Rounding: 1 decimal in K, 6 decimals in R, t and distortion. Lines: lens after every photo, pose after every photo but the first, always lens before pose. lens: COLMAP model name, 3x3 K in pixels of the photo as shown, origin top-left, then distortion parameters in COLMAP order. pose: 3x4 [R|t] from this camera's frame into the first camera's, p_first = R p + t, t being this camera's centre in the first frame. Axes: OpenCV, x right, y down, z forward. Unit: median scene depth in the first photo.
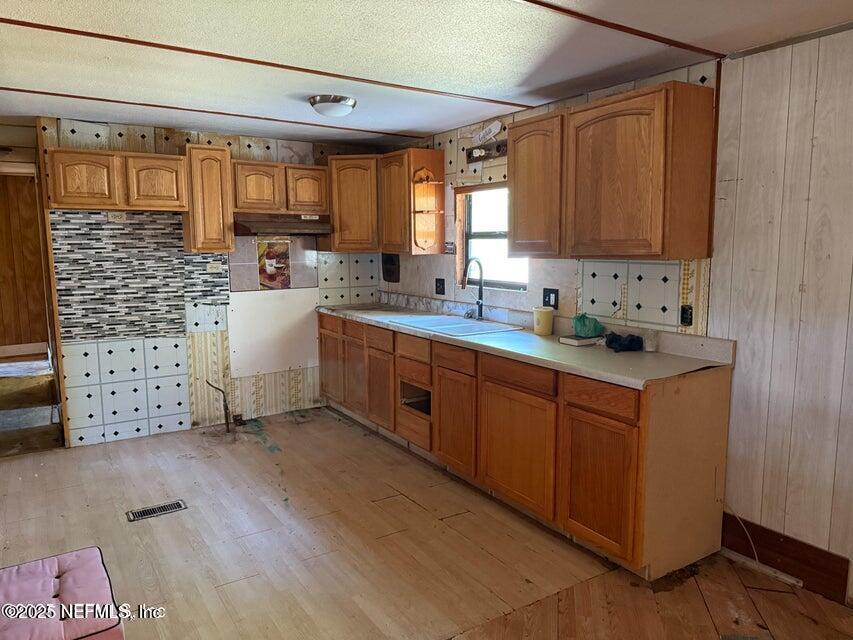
lens RADIAL K [[597.7, 0, 423.4], [0, 597.7, 323.1], [0, 0, 1]] dist [-0.008463, -0.018092]
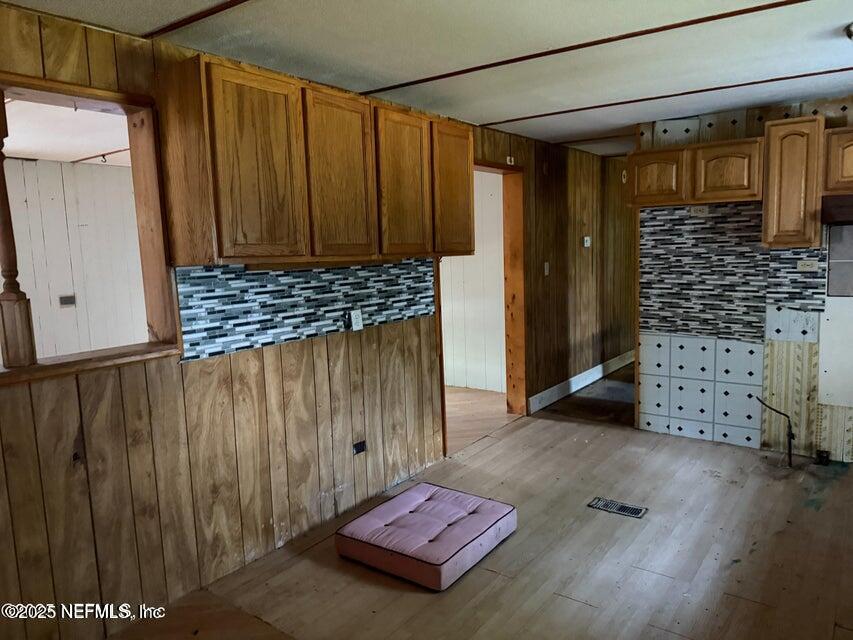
lens RADIAL K [[597.7, 0, 426.9], [0, 597.7, 319.1], [0, 0, 1]] dist [-0.008463, -0.018092]
pose [[0.336807, 0.107246, -0.935446, 0.256386], [-0.096323, 0.992204, 0.079072, -0.035384], [0.936634, 0.063473, 0.344511, 0.245999]]
